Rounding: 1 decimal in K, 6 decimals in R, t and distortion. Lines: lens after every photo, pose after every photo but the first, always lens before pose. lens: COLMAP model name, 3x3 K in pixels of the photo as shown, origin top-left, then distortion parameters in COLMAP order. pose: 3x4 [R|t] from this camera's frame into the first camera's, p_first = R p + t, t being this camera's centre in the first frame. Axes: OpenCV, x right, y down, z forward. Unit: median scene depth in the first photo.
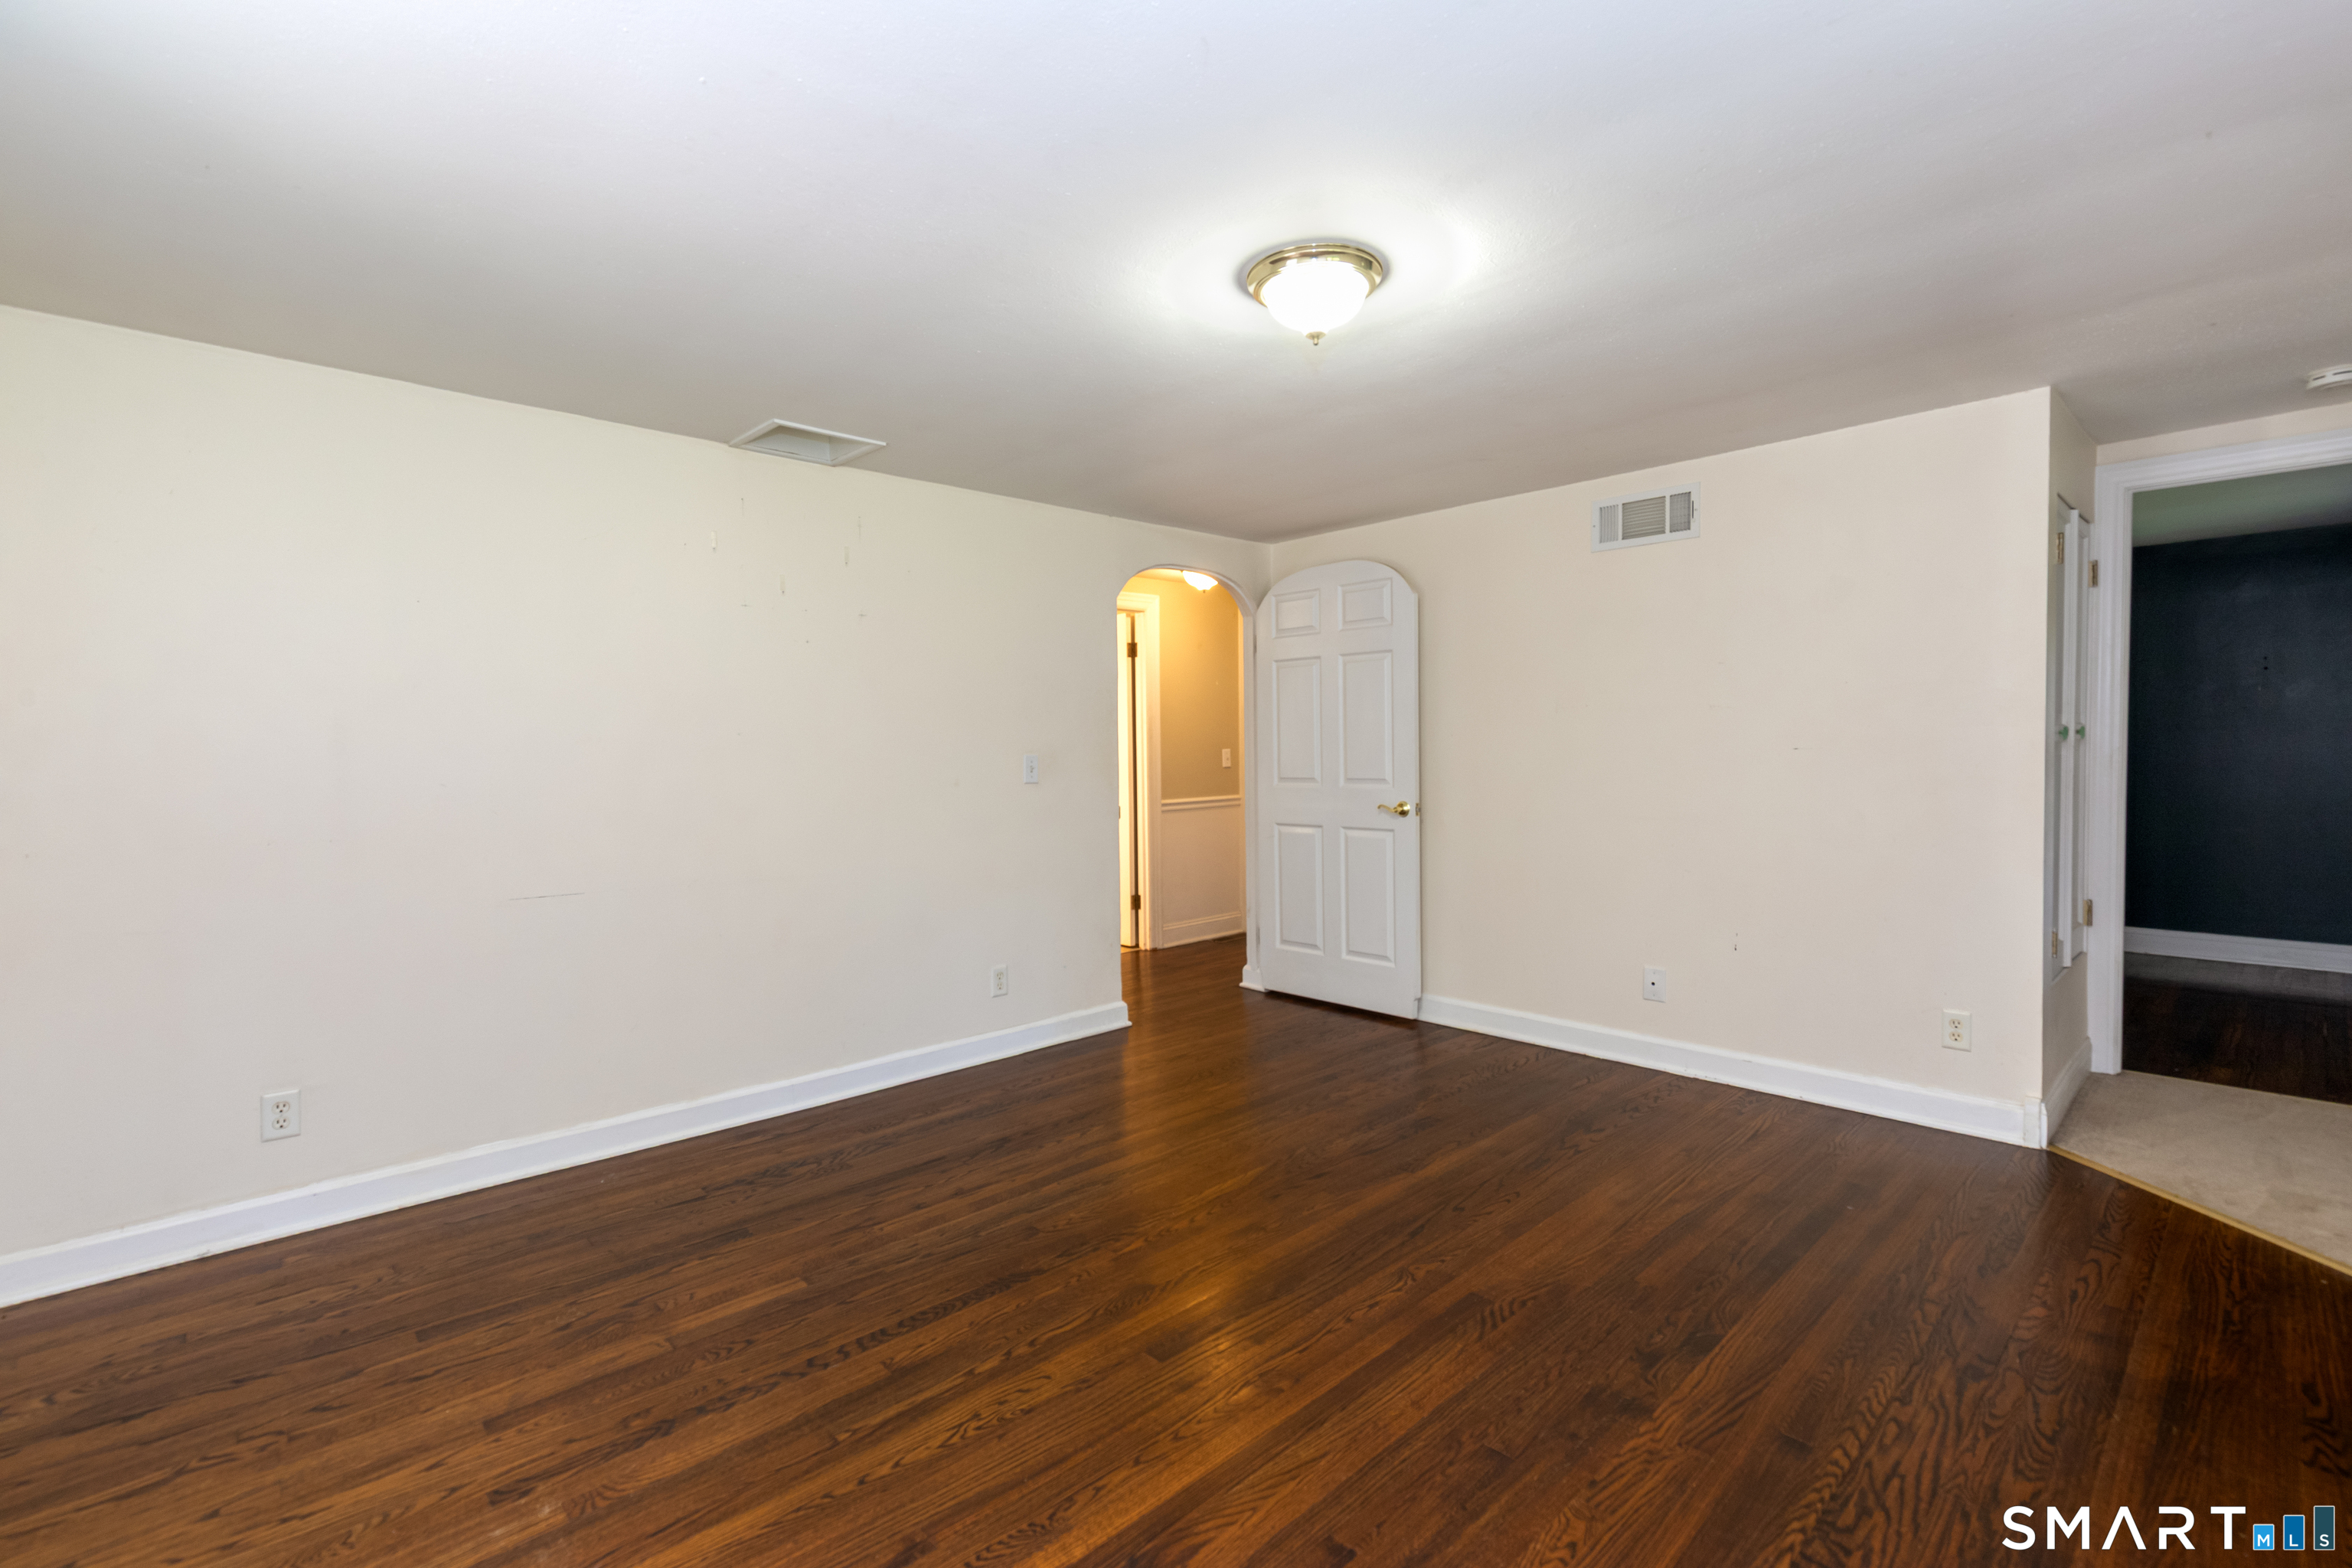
lens RADIAL K [[1077.3, 0, 1172.6], [0, 1077.3, 783.1], [0, 0, 1]] dist [0.001794, 0.000377]
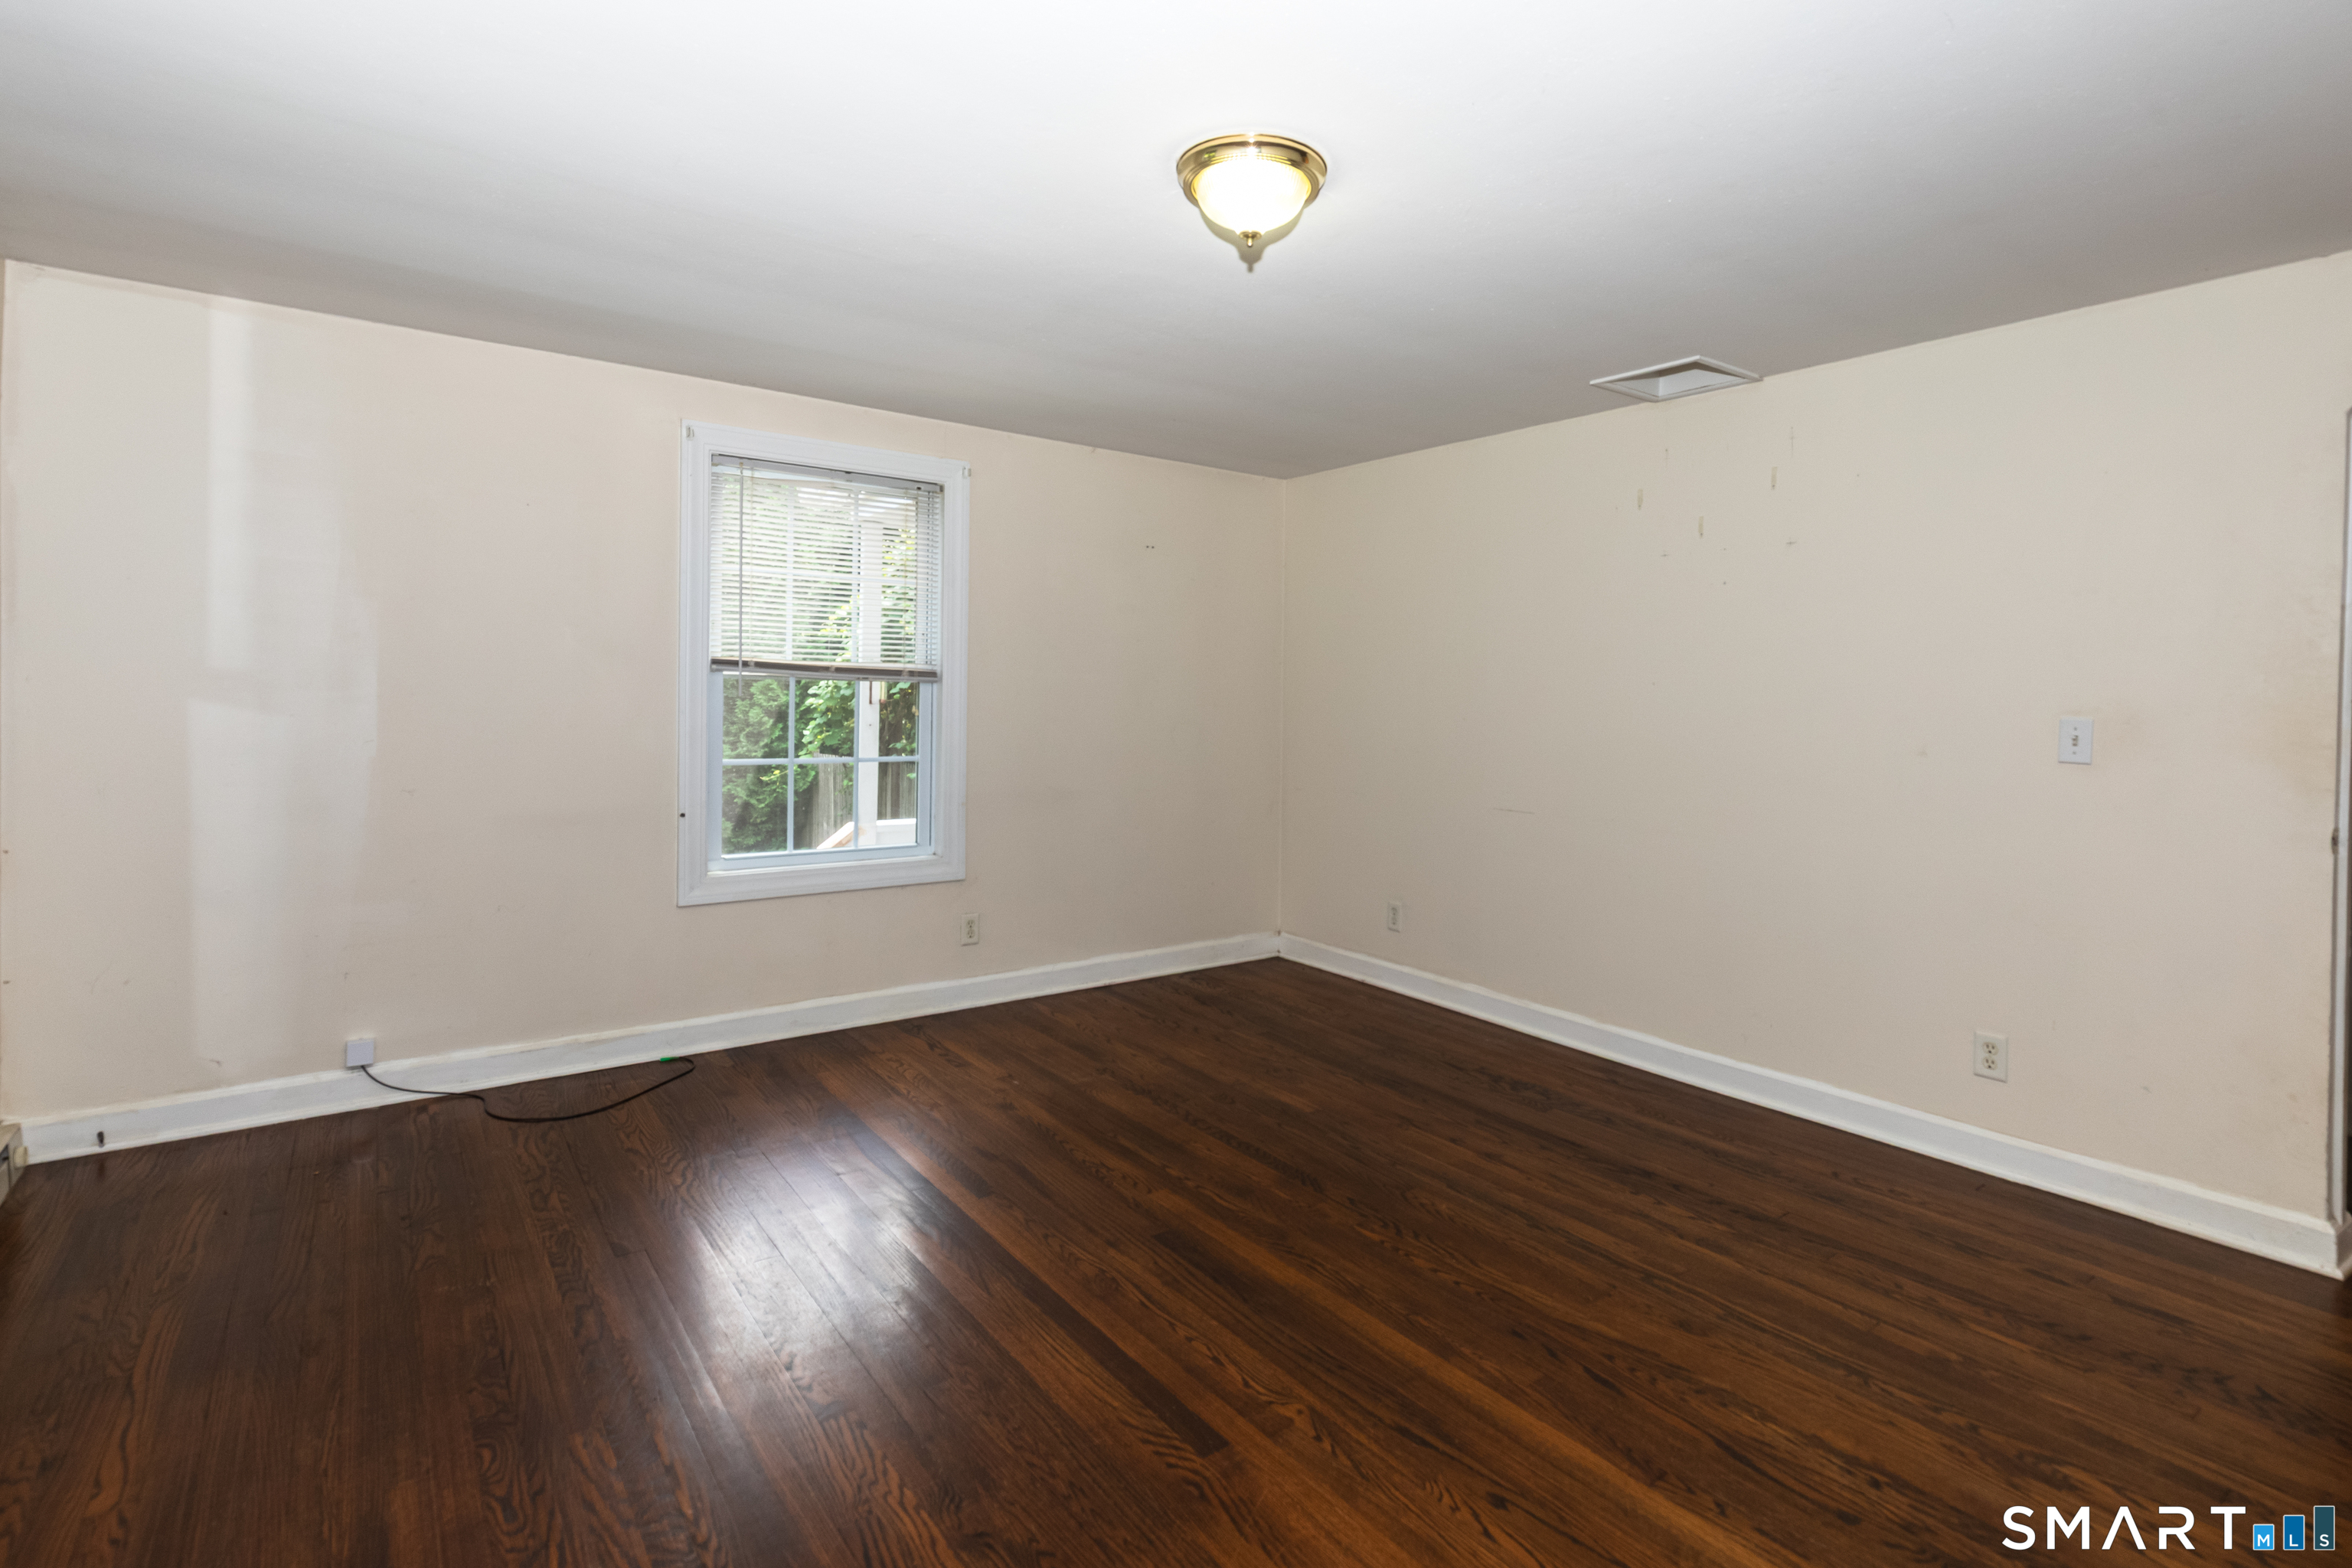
lens RADIAL K [[1077.3, 0, 1171.3], [0, 1077.3, 777.4], [0, 0, 1]] dist [0.001794, 0.000377]
pose [[-0.112141, 0.091408, -0.989479, 0.864488], [-0.049630, 0.994002, 0.097450, -0.043697], [0.992452, 0.060036, -0.106932, 0.903450]]
